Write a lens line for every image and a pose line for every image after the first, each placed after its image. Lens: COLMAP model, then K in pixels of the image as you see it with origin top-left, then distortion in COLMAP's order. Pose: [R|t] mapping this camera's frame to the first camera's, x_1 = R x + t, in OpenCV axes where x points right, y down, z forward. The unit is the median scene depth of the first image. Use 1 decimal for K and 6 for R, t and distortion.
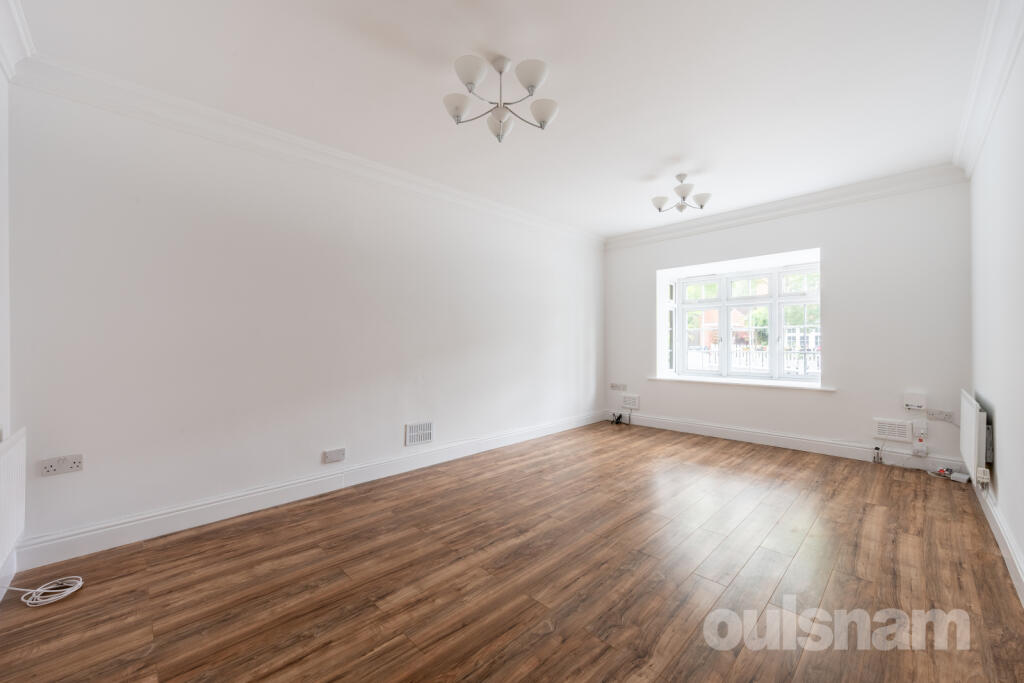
lens RADIAL K [[399.3, 0, 511.5], [0, 399.3, 340.5], [0, 0, 1]] dist [0.001092, -0.000338]
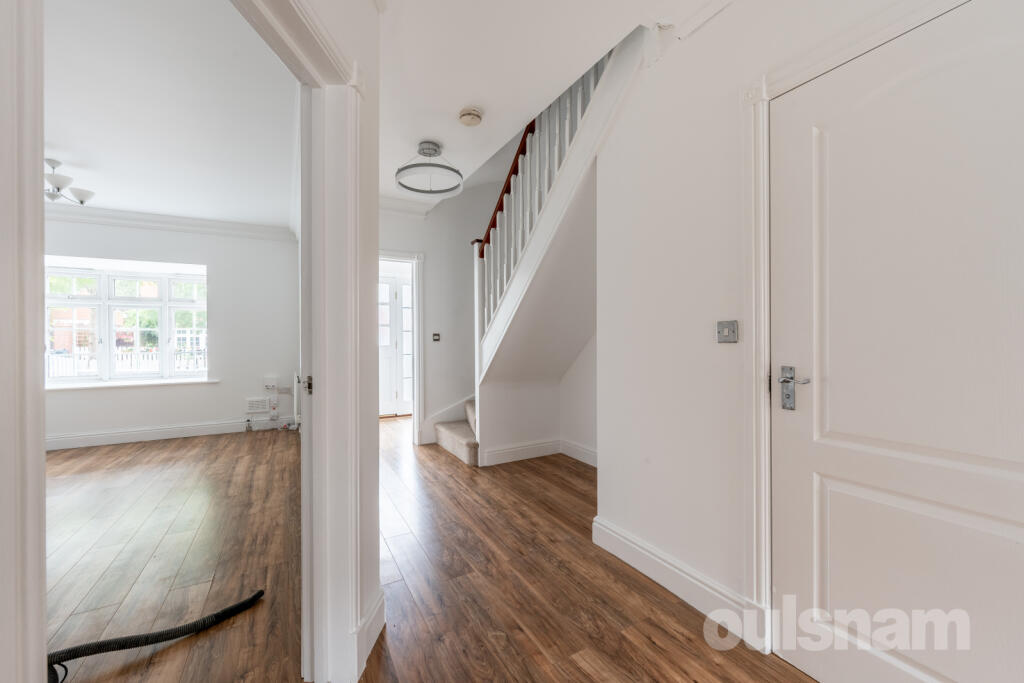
lens RADIAL K [[399.3, 0, 510.6], [0, 399.3, 342.3], [0, 0, 1]] dist [0.001092, -0.000338]
pose [[0.266775, -0.003798, 0.963751, -0.173133], [0.001907, 0.999992, 0.003413, -0.001616], [-0.963757, 0.000927, 0.266780, -0.244425]]
